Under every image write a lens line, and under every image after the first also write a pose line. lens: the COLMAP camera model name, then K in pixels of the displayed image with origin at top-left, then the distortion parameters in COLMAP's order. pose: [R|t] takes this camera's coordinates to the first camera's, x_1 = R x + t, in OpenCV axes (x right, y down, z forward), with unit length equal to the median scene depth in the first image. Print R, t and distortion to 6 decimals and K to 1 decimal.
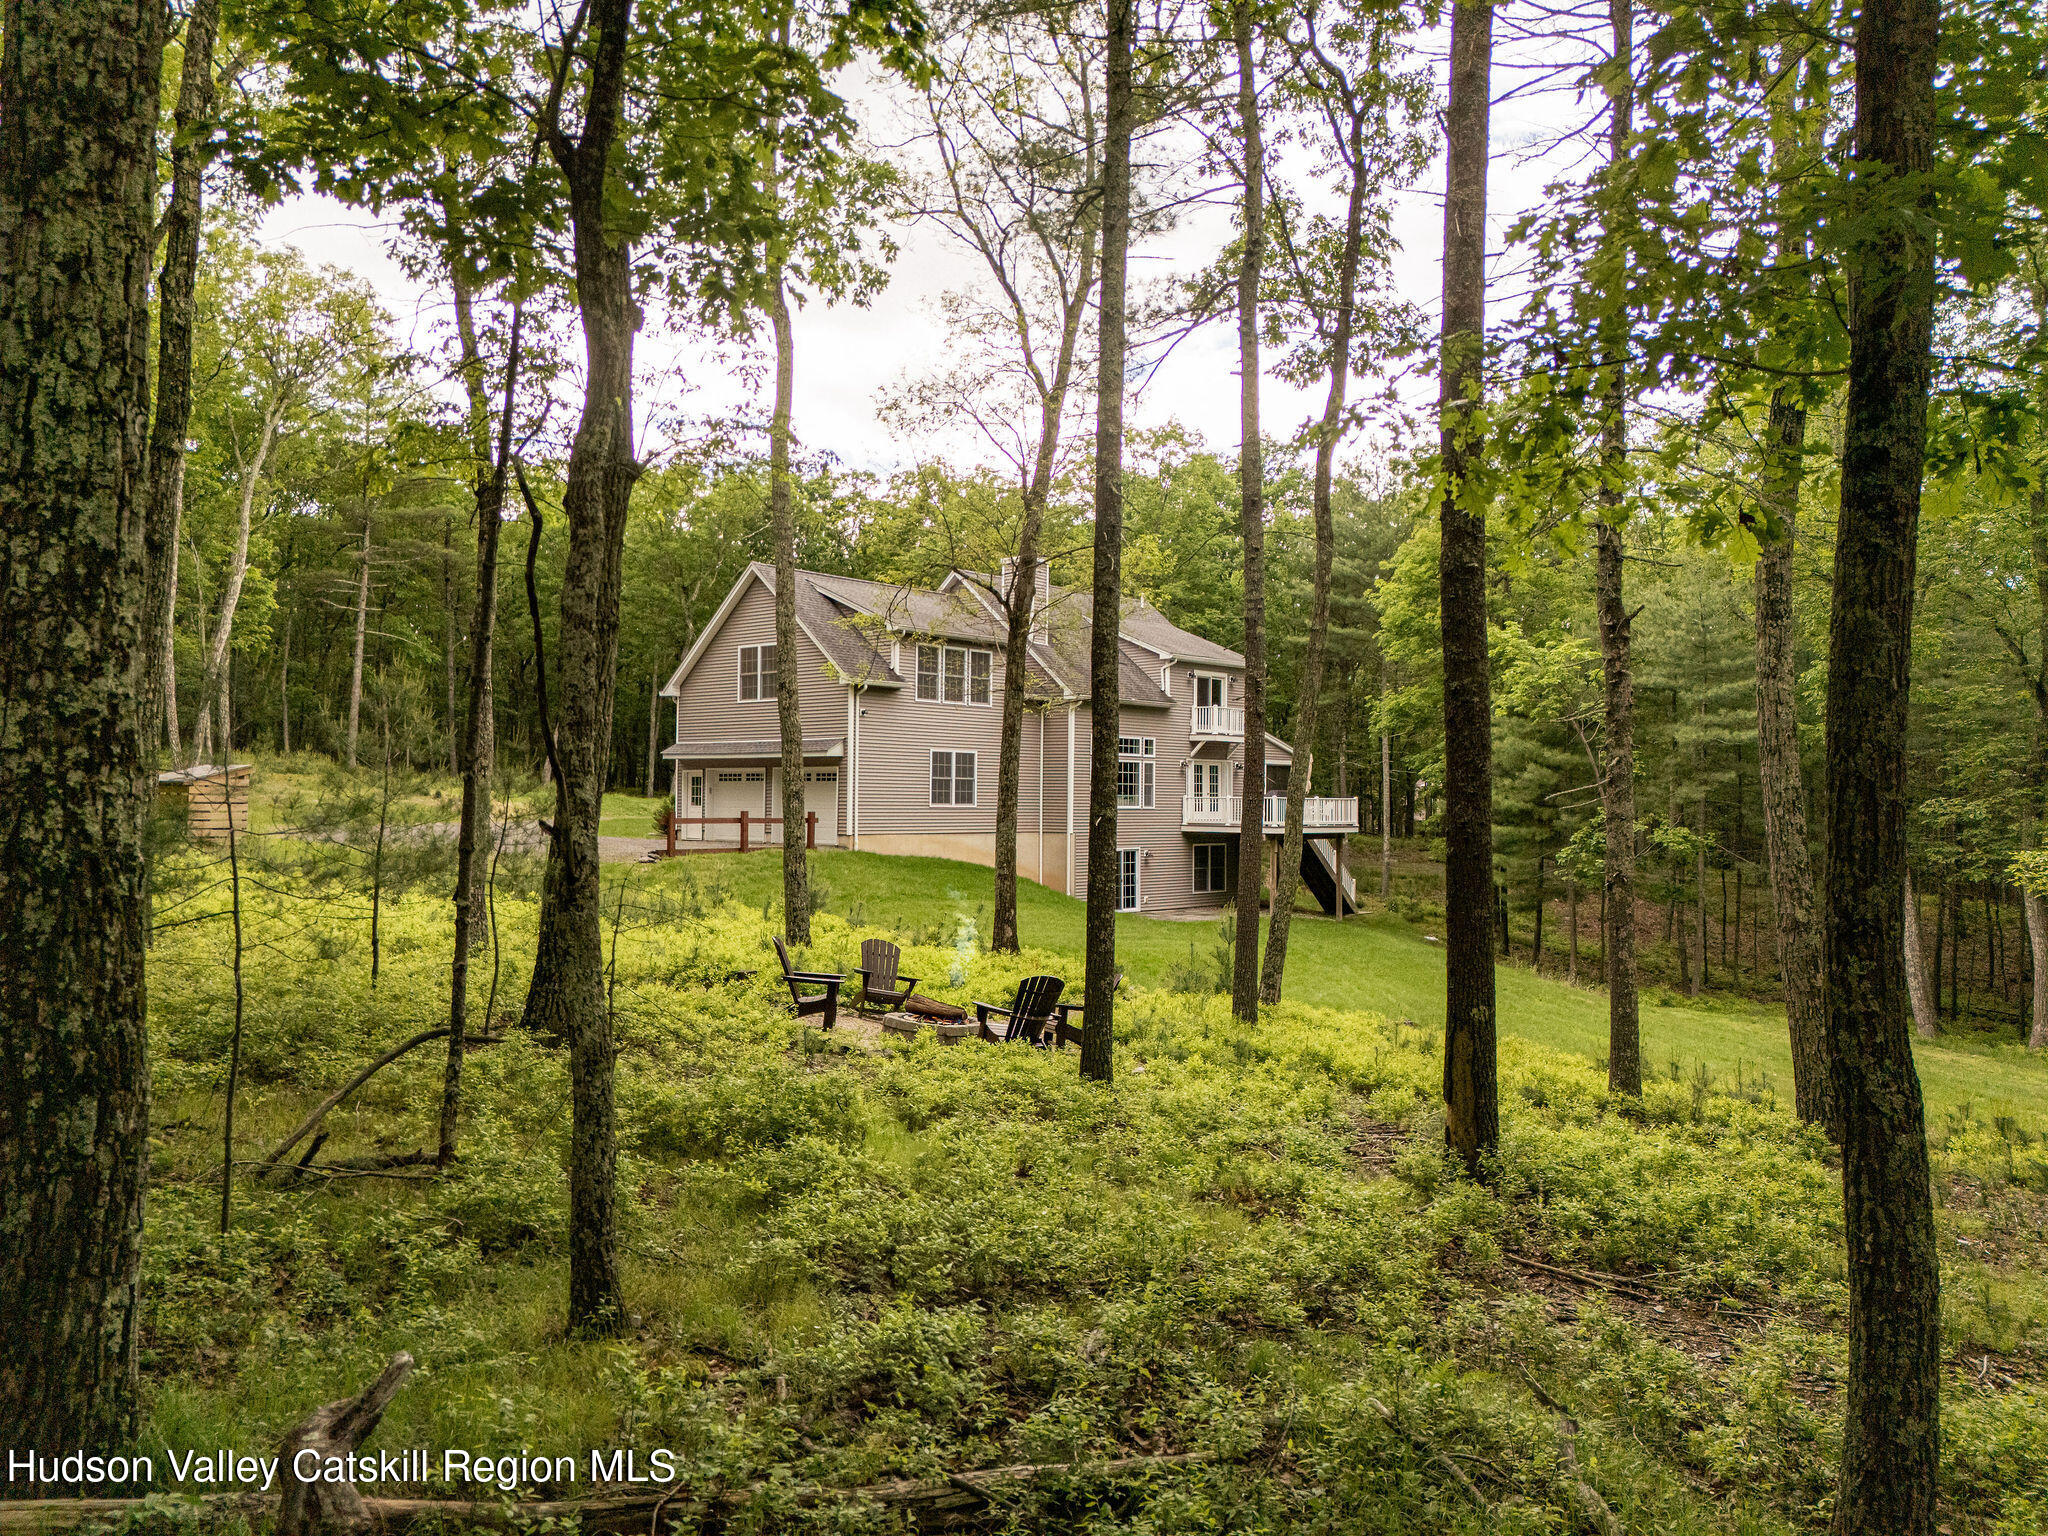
lens RADIAL K [[1535.6, 0, 1024.0], [0, 1535.6, 768.0], [0, 0, 1]] dist [0.002202, -0.001401]
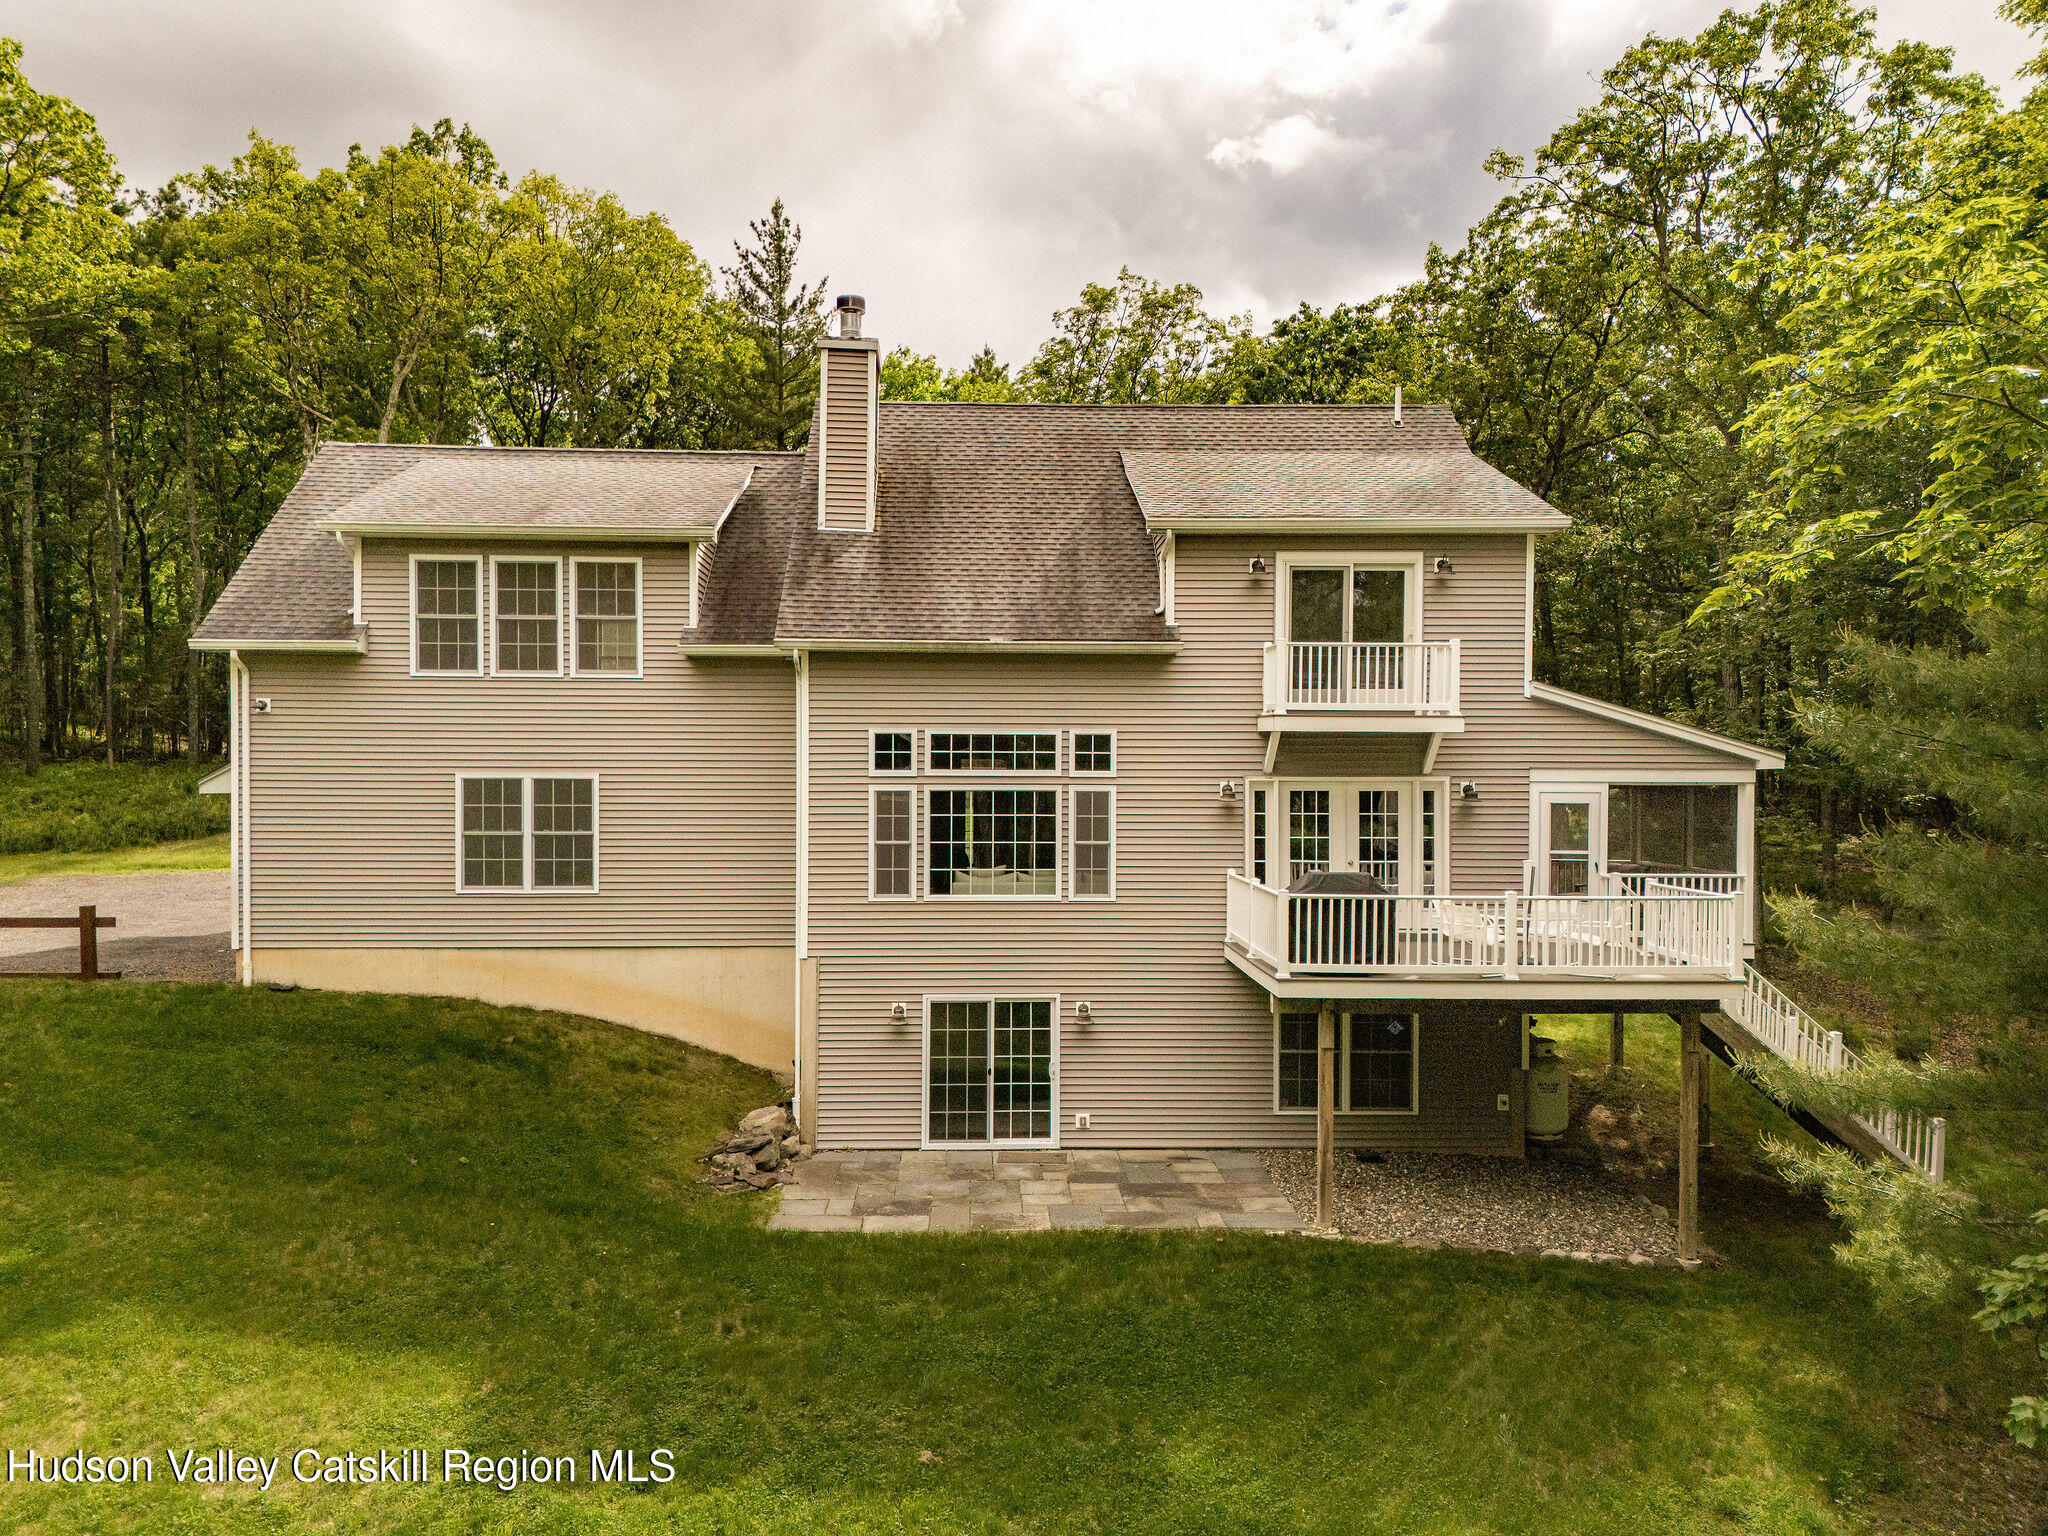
lens RADIAL K [[1535.6, 0, 1024.0], [0, 1535.6, 768.0], [0, 0, 1]] dist [0.002202, -0.001401]
pose [[0.692868, -0.005669, -0.721042, 0.365475], [0.017695, 0.999802, 0.009142, -0.013588], [0.720848, -0.019093, 0.692831, 0.705419]]
